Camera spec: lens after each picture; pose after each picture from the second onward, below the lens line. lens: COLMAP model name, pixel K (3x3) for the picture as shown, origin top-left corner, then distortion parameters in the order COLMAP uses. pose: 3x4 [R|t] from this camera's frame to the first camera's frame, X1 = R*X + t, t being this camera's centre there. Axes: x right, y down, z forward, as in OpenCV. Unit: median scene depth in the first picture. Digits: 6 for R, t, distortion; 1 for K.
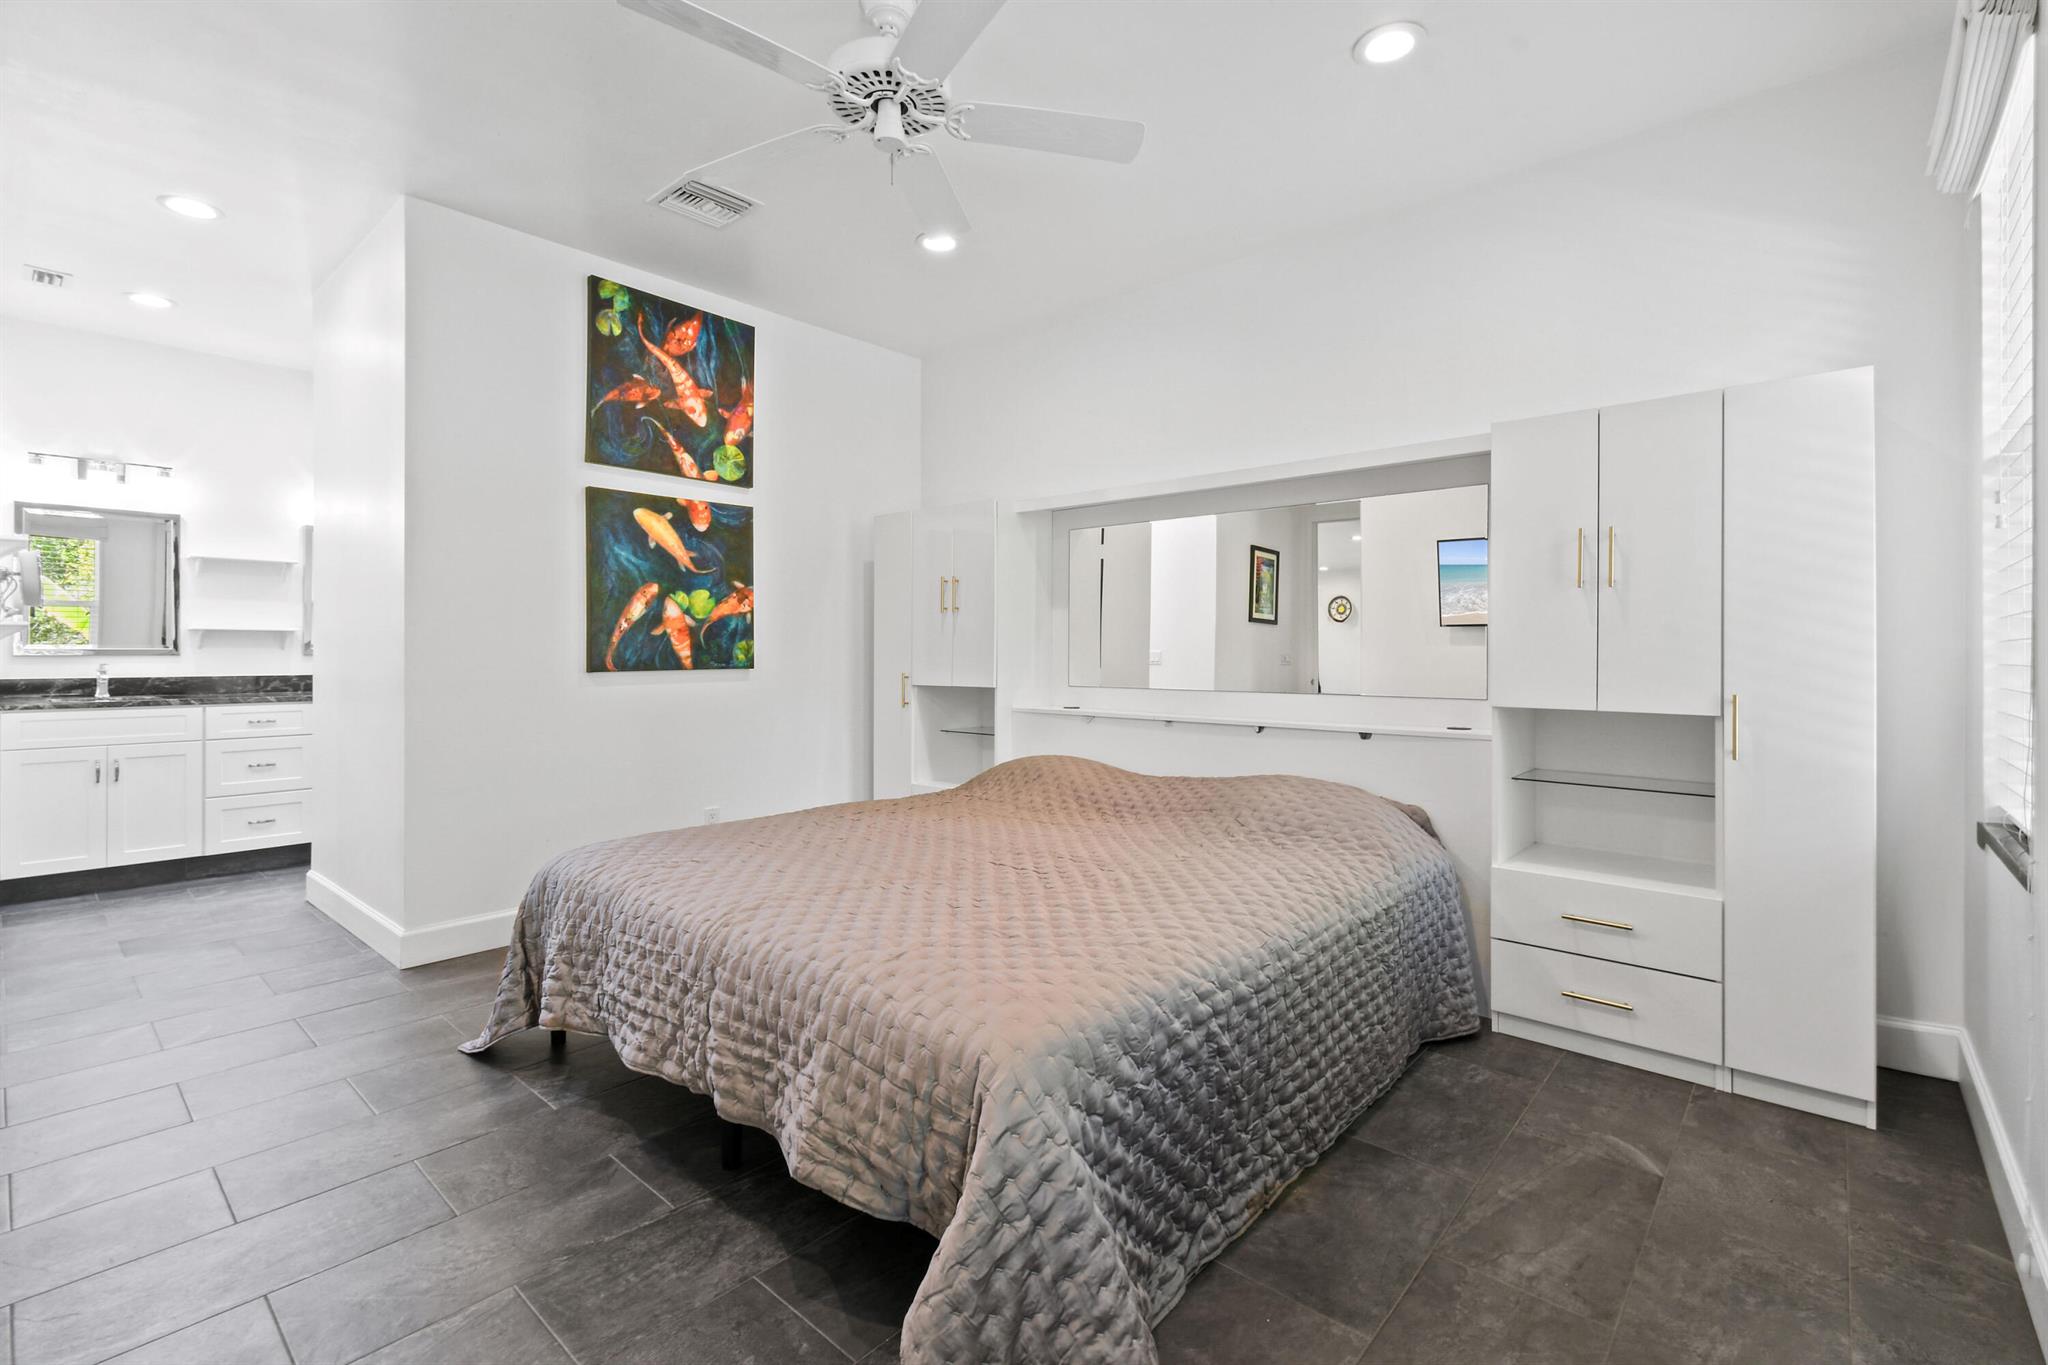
lens RADIAL K [[911.0, 0, 1029.0], [0, 911.0, 660.2], [0, 0, 1]] dist [0.018283, -0.008203]
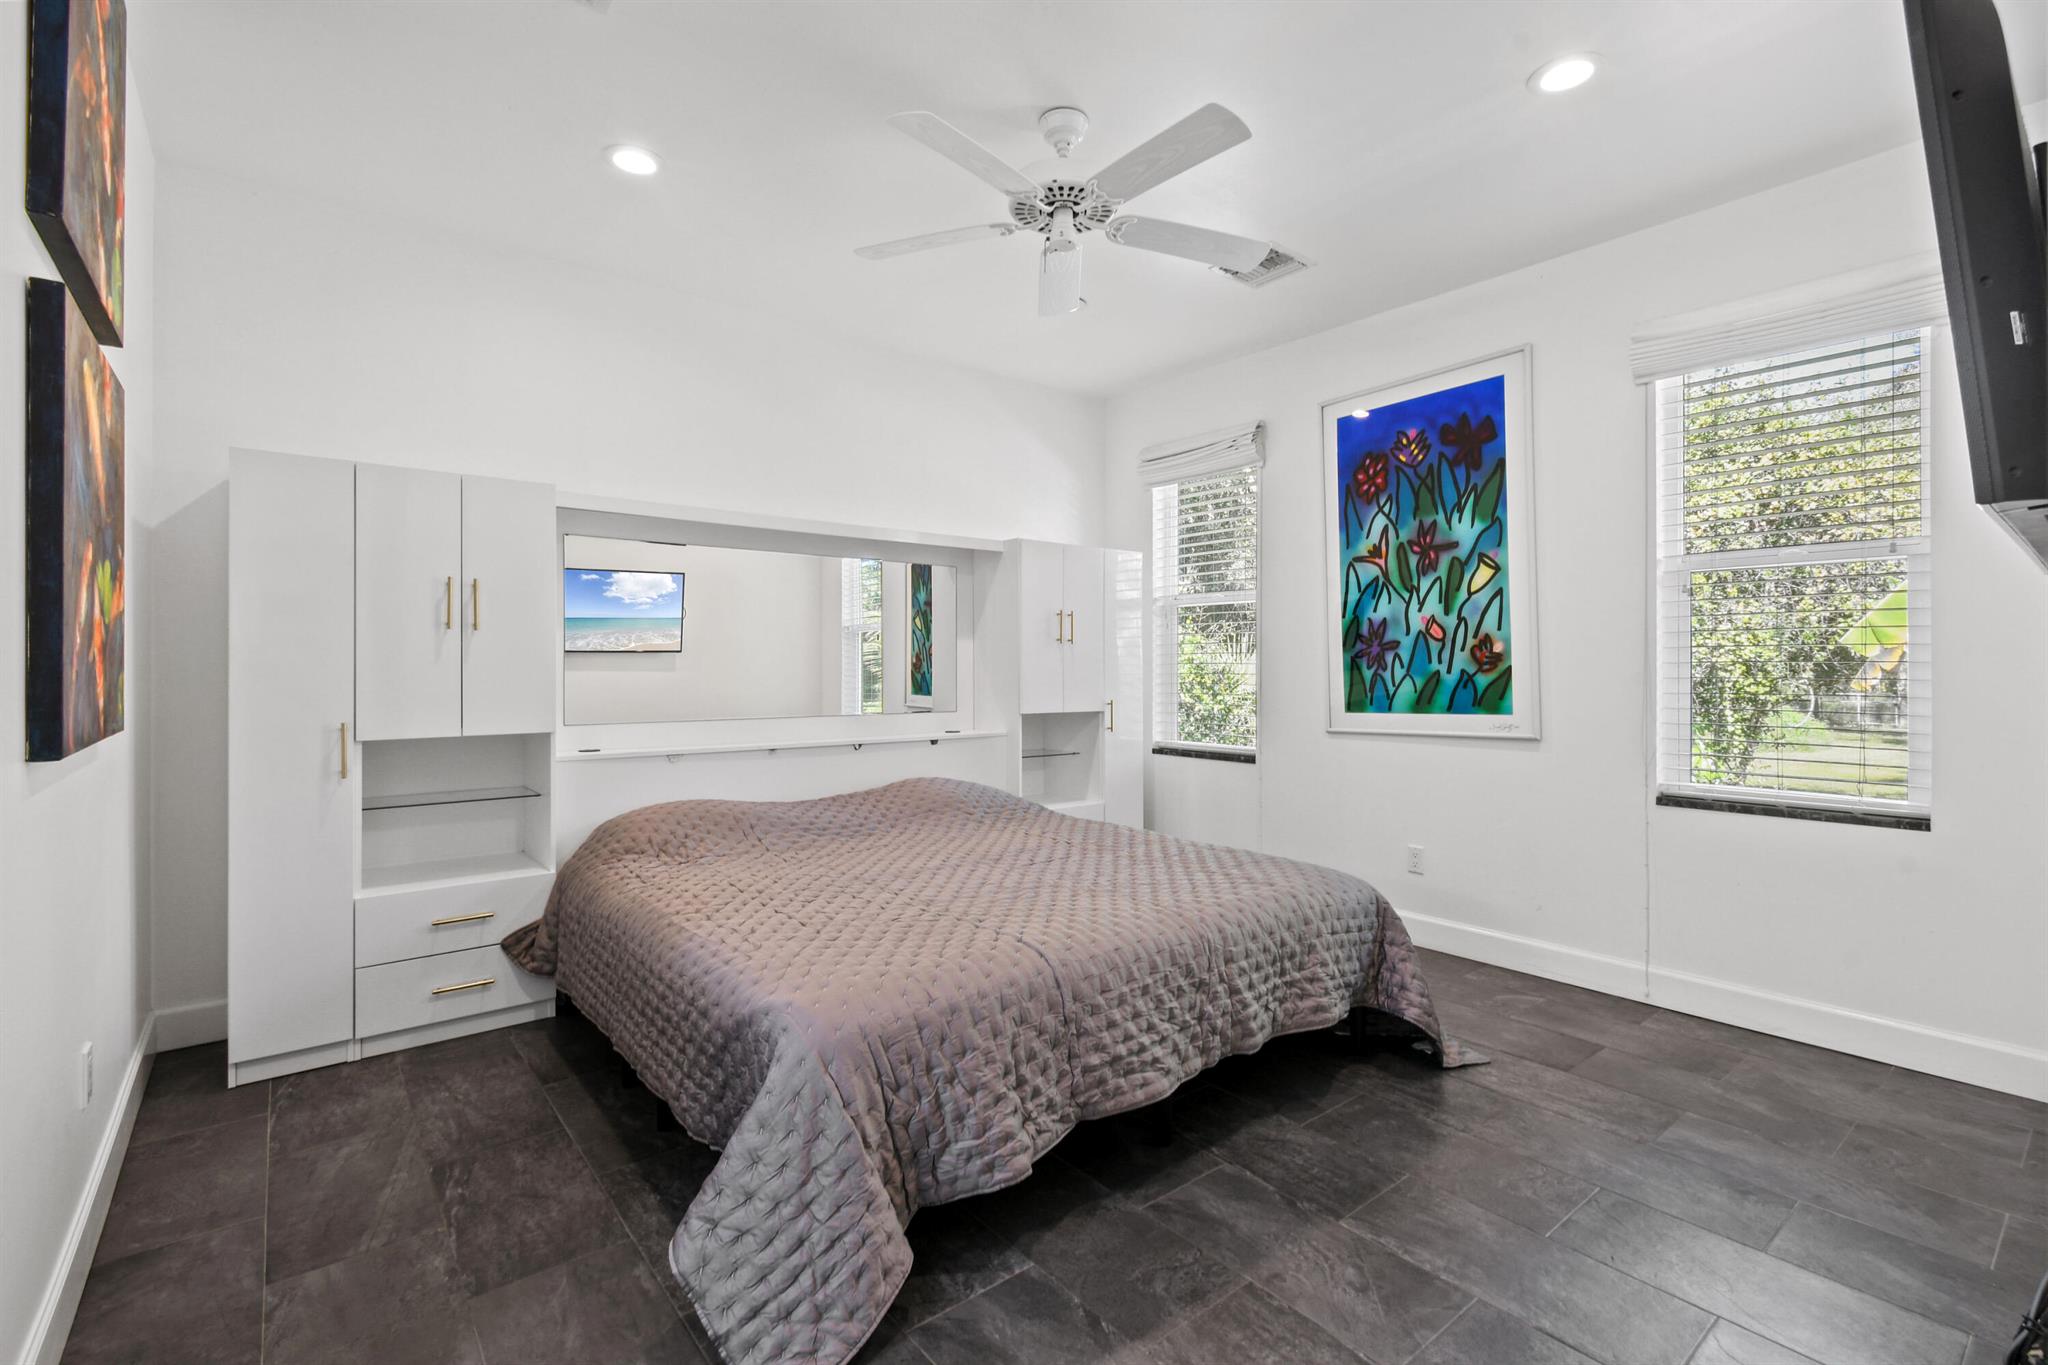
lens RADIAL K [[876.1, 0, 1055.4], [0, 876.1, 672.9], [0, 0, 1]] dist [0.001185, 0.000096]
pose [[0.167634, -0.003972, 0.985841, -1.042213], [0.007023, 0.999971, 0.002835, -0.027744], [-0.985824, 0.006448, 0.167657, 0.694388]]
